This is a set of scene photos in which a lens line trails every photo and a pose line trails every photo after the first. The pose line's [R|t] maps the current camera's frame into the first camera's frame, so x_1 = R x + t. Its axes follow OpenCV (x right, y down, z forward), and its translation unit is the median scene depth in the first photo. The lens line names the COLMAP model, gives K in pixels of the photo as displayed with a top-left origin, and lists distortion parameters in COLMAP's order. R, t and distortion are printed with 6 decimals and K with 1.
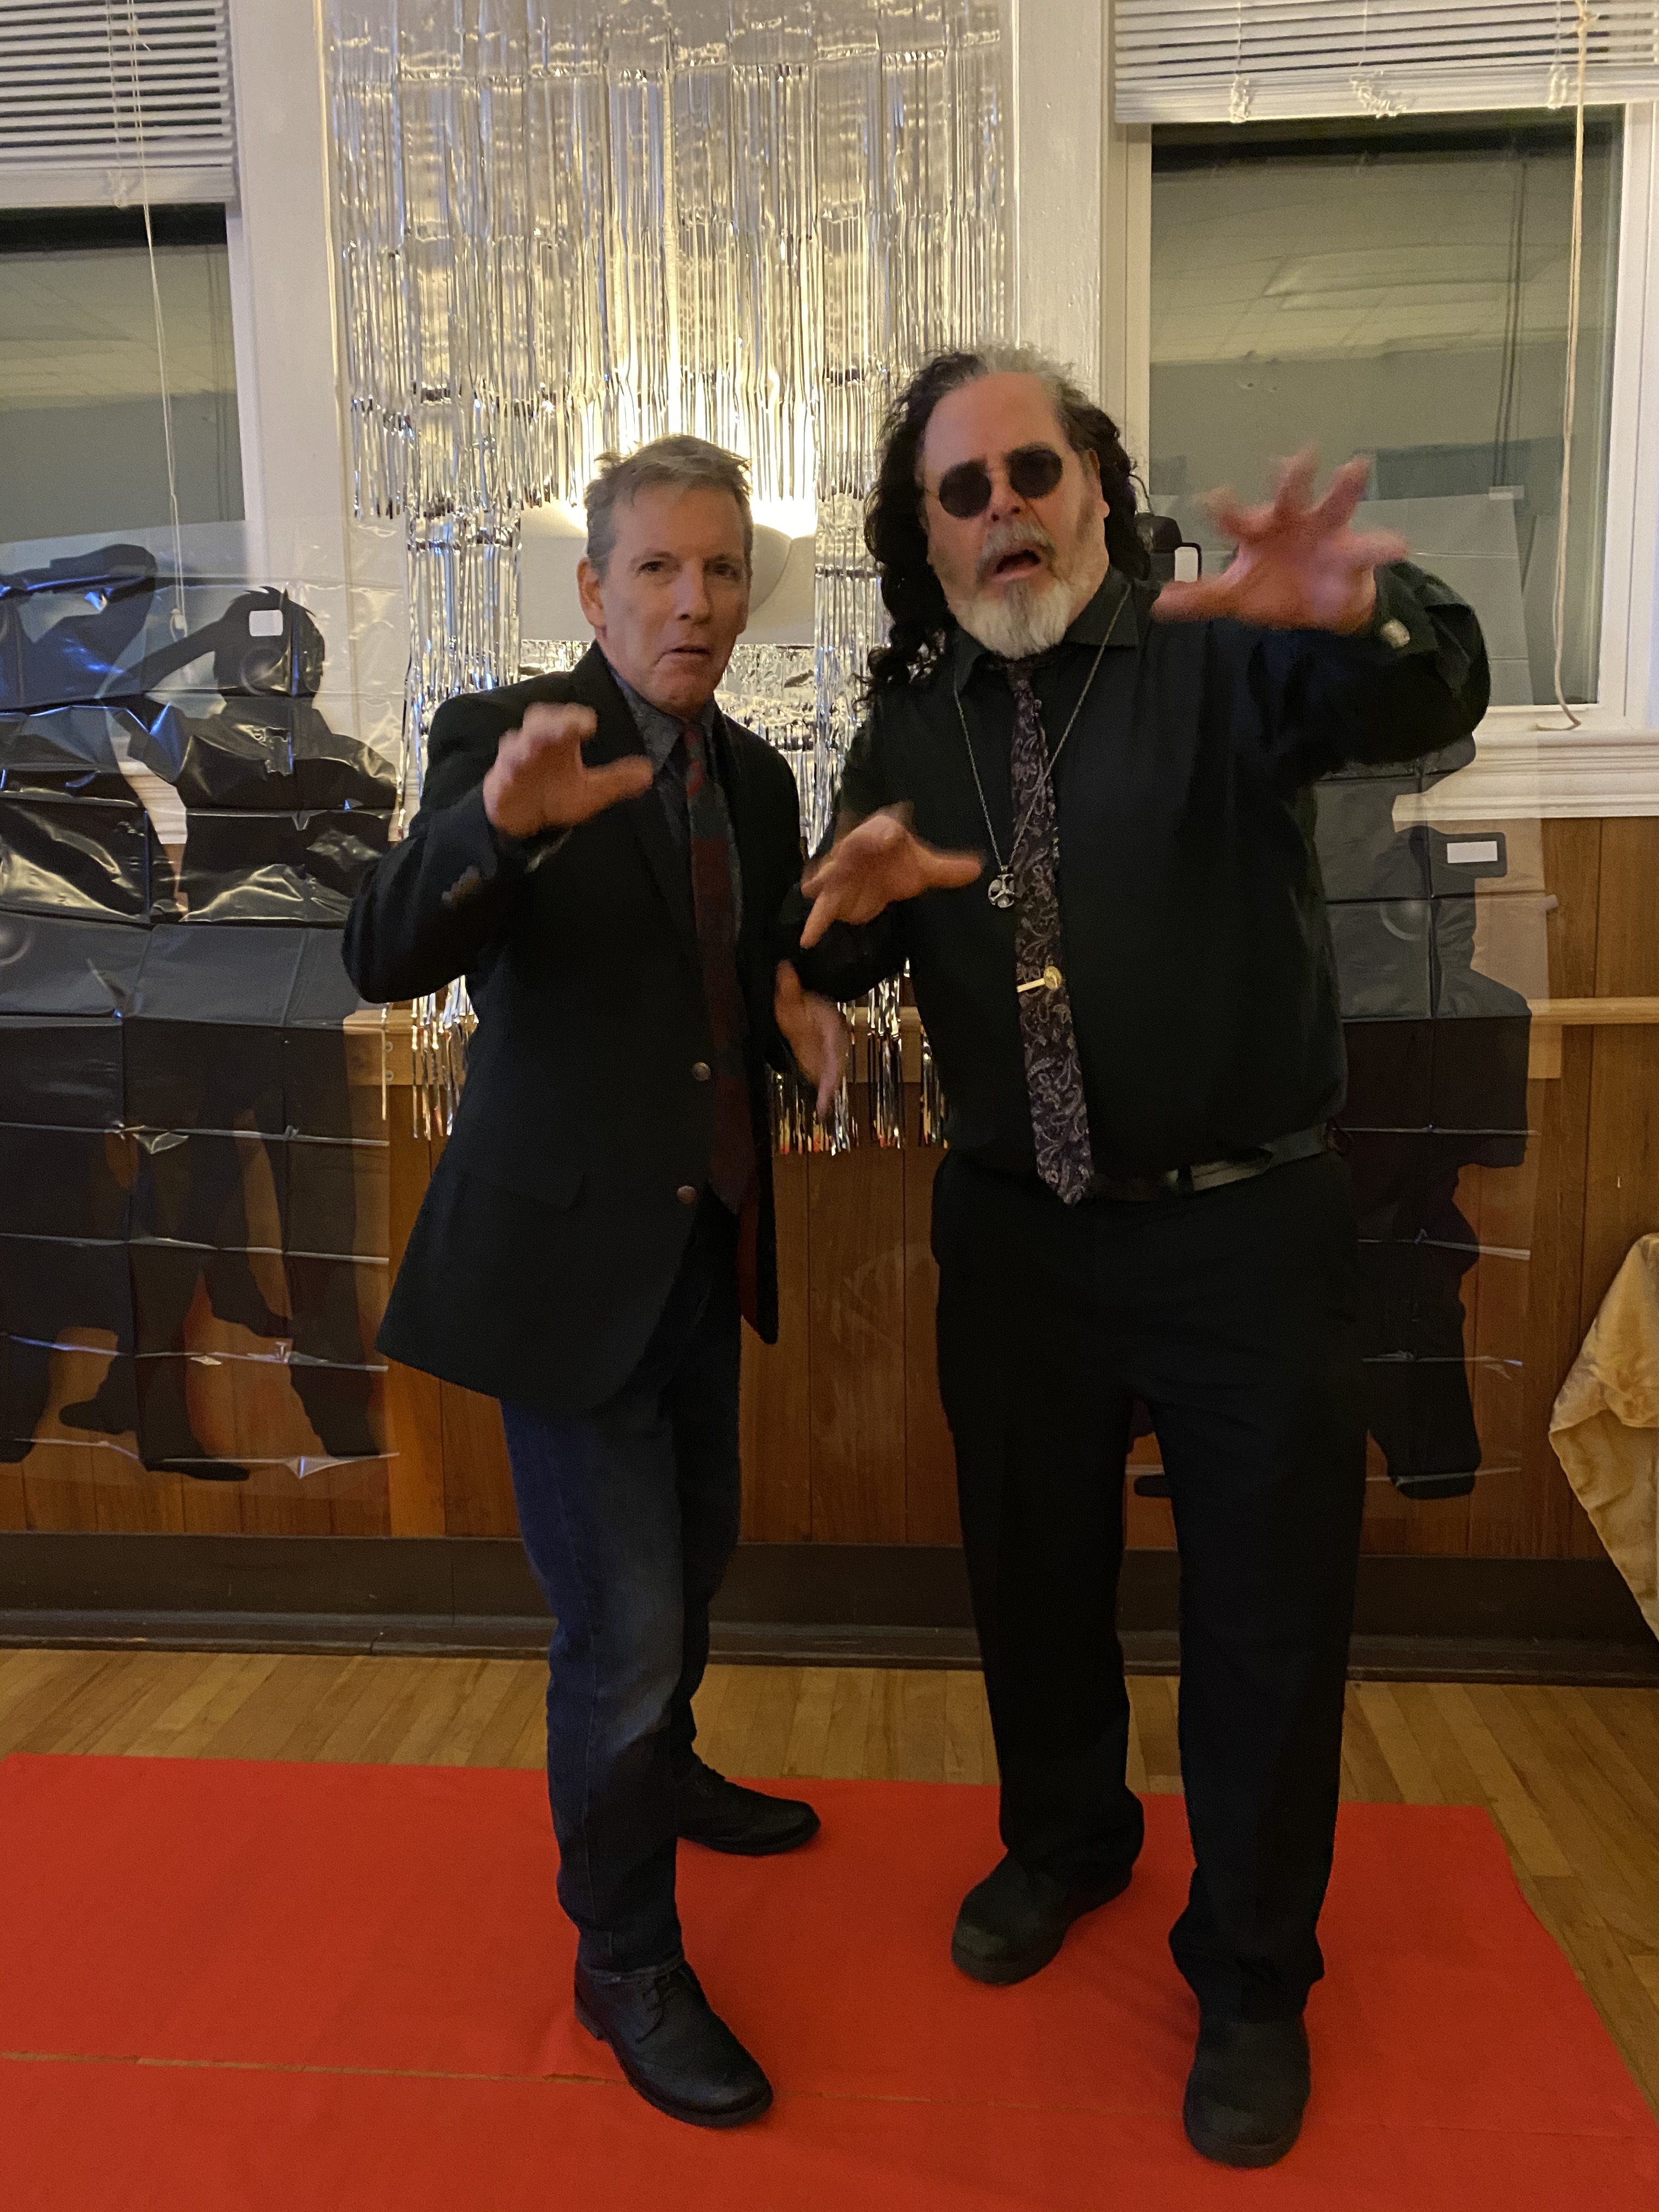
lens RADIAL K [[1677.0, 0, 828.7], [0, 1677.0, 1100.0], [0, 0, 1]] dist [0.002435, -0.006251]
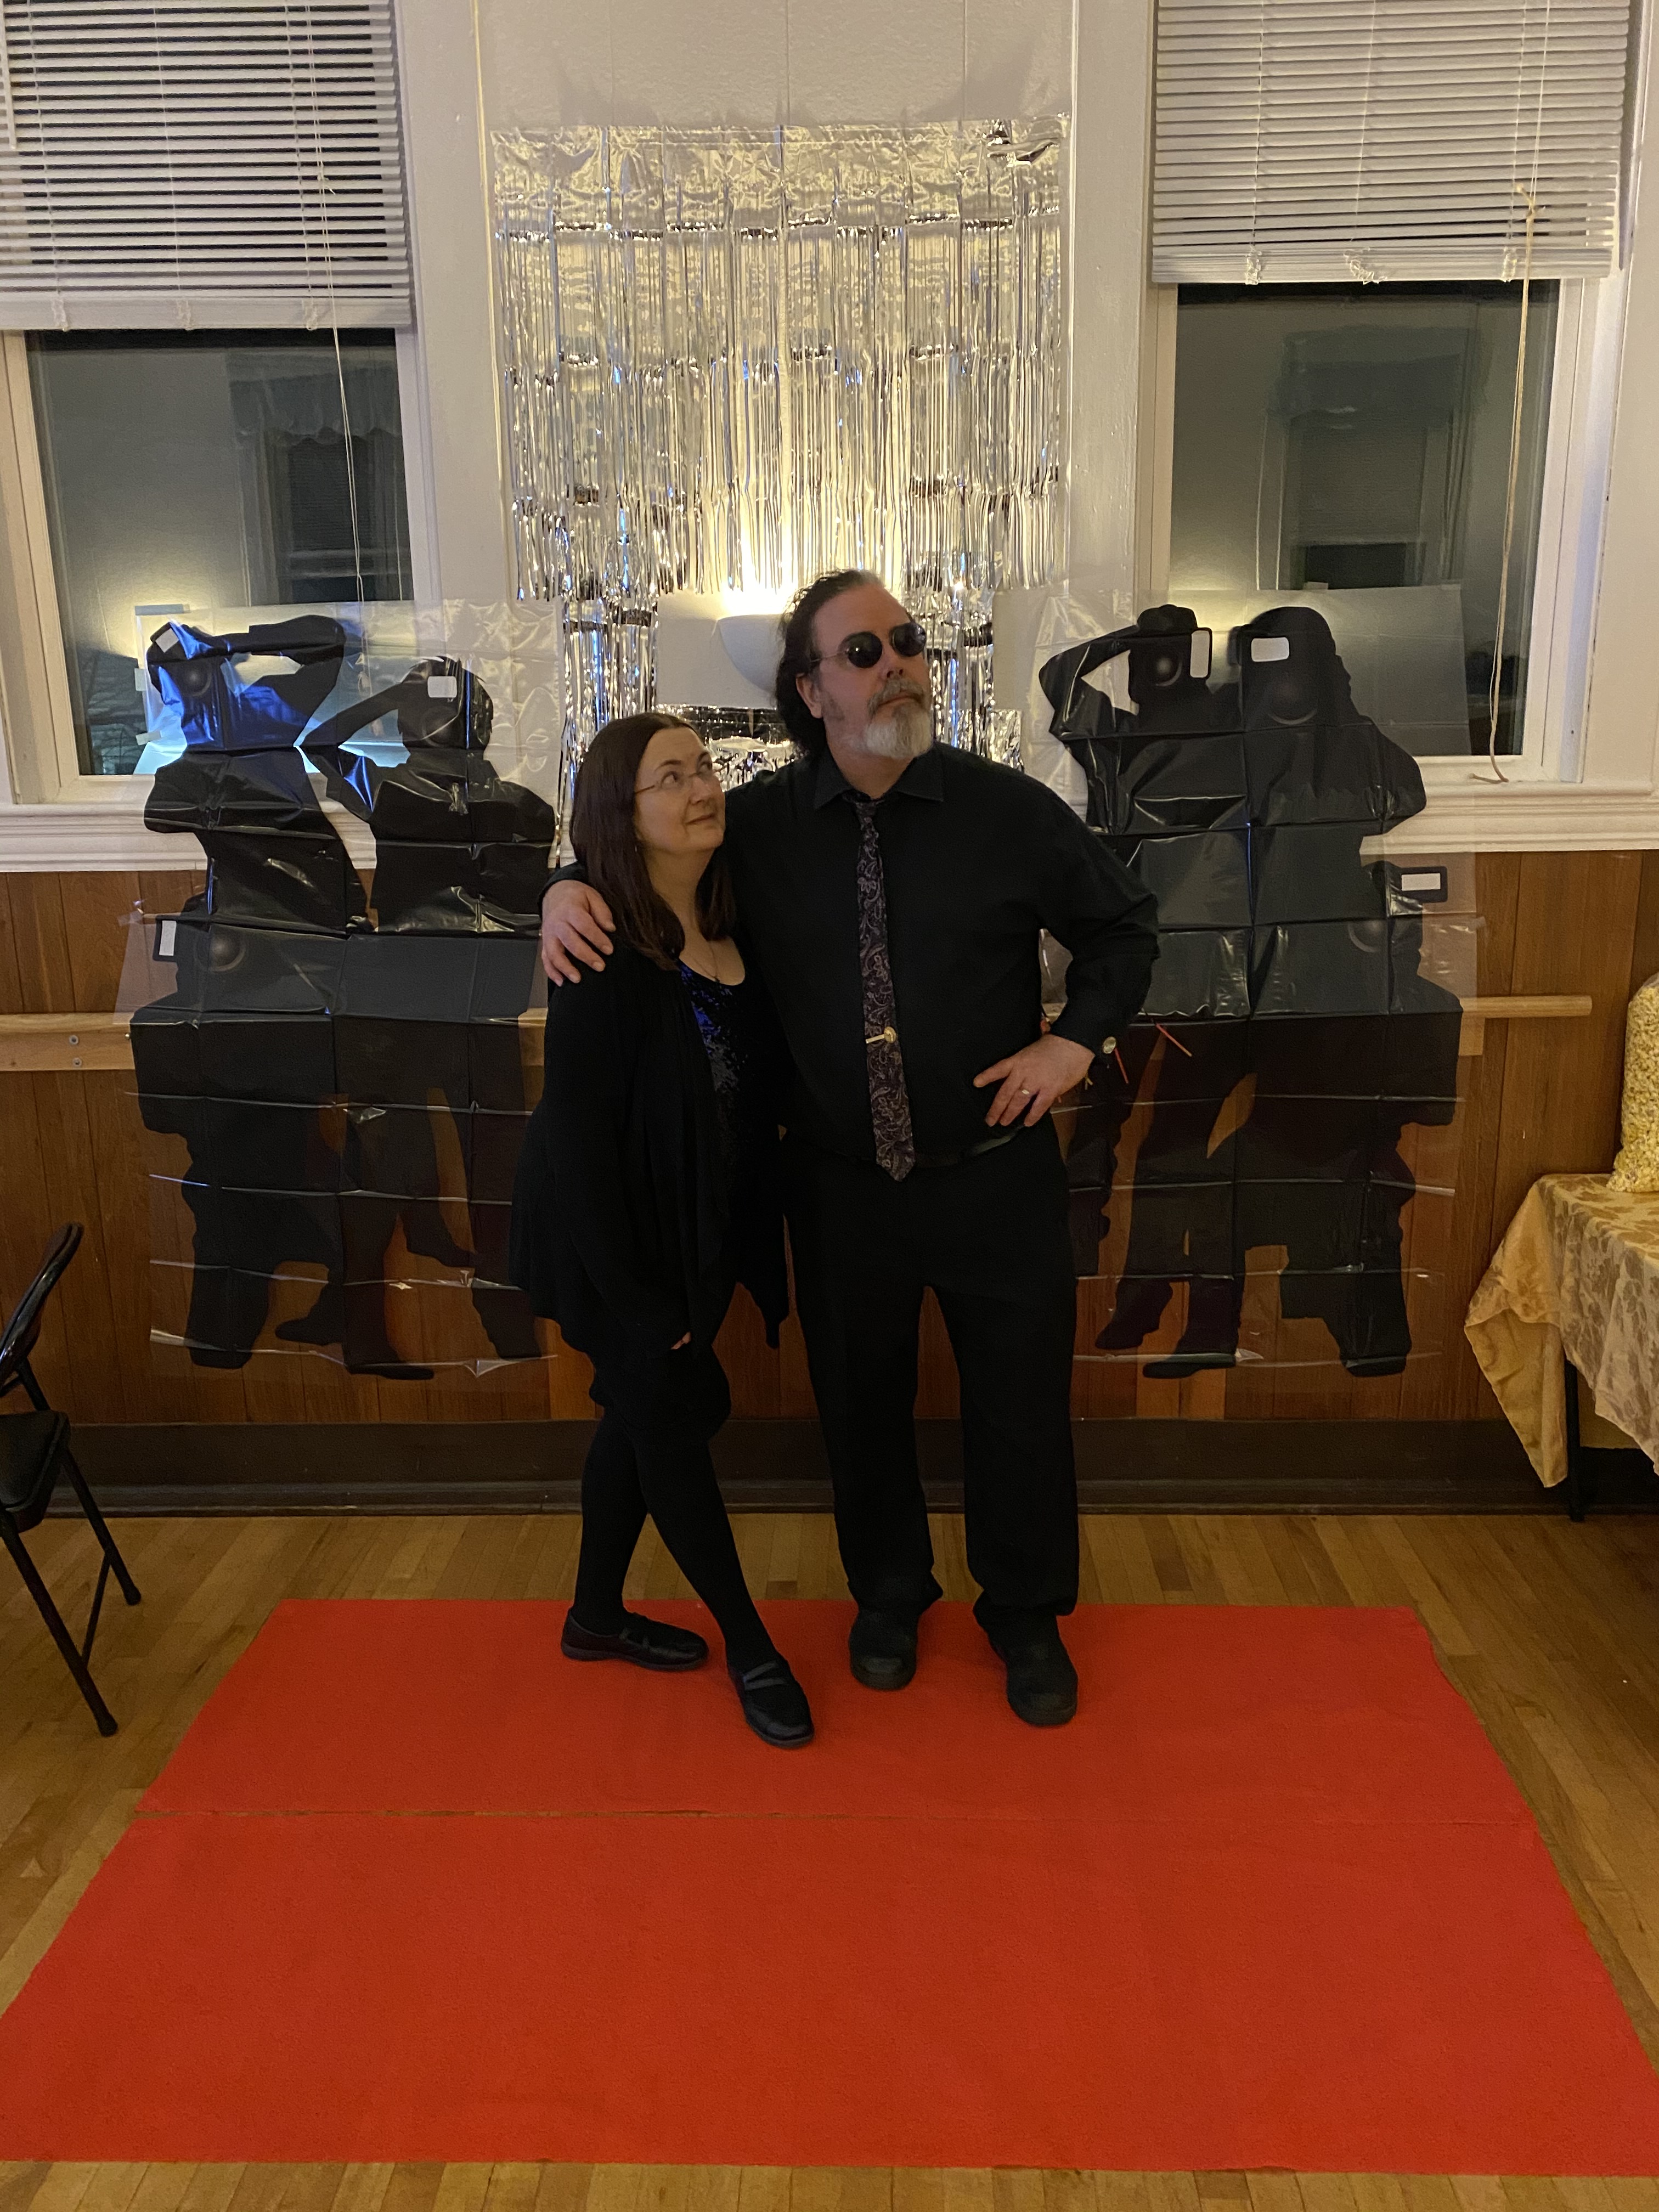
lens RADIAL K [[1677.0, 0, 826.6], [0, 1677.0, 1098.7], [0, 0, 1]] dist [0.002435, -0.006251]
pose [[0.998450, -0.012699, 0.054187, -0.131383], [0.006964, 0.994474, 0.104747, -0.116626], [-0.055217, -0.104208, 0.993022, -0.243596]]
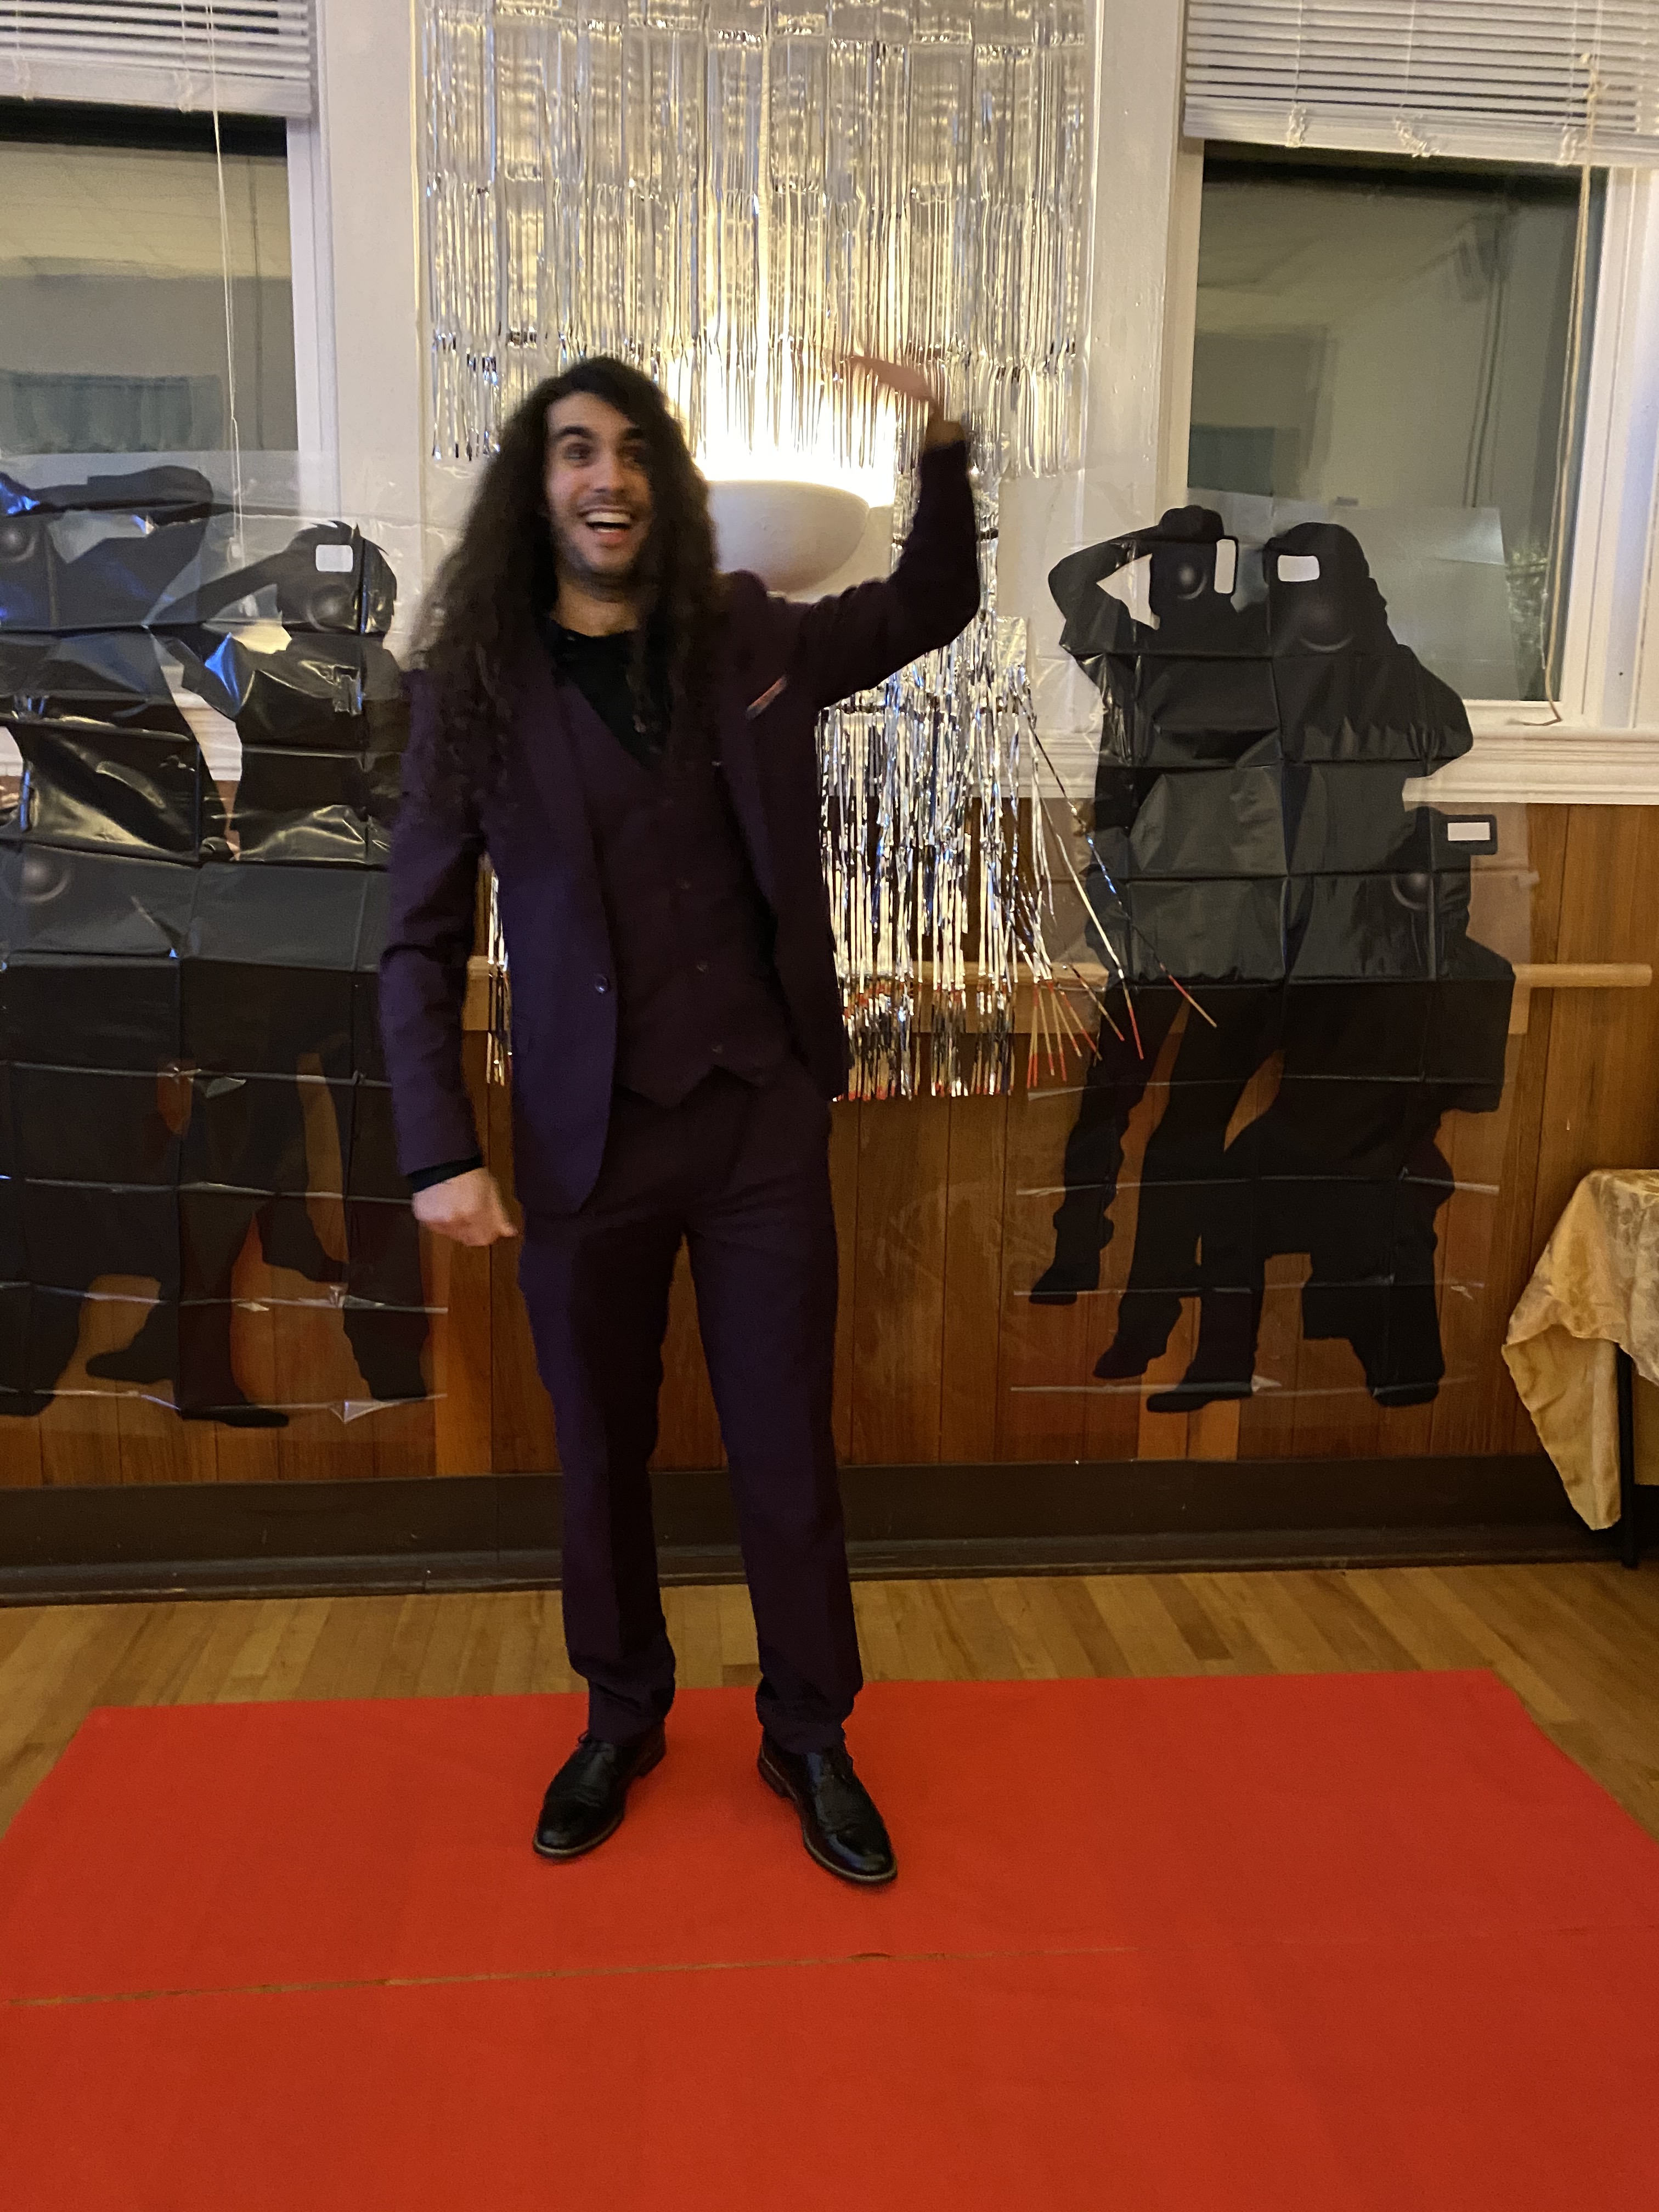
lens RADIAL K [[1677.0, 0, 818.0], [0, 1677.0, 1096.8], [0, 0, 1]] dist [0.002435, -0.006251]
pose [[0.983441, 0.001687, 0.181220, -0.238147], [-0.008427, 0.999301, 0.036432, -0.007587], [-0.181032, -0.037356, 0.982768, -0.028208]]
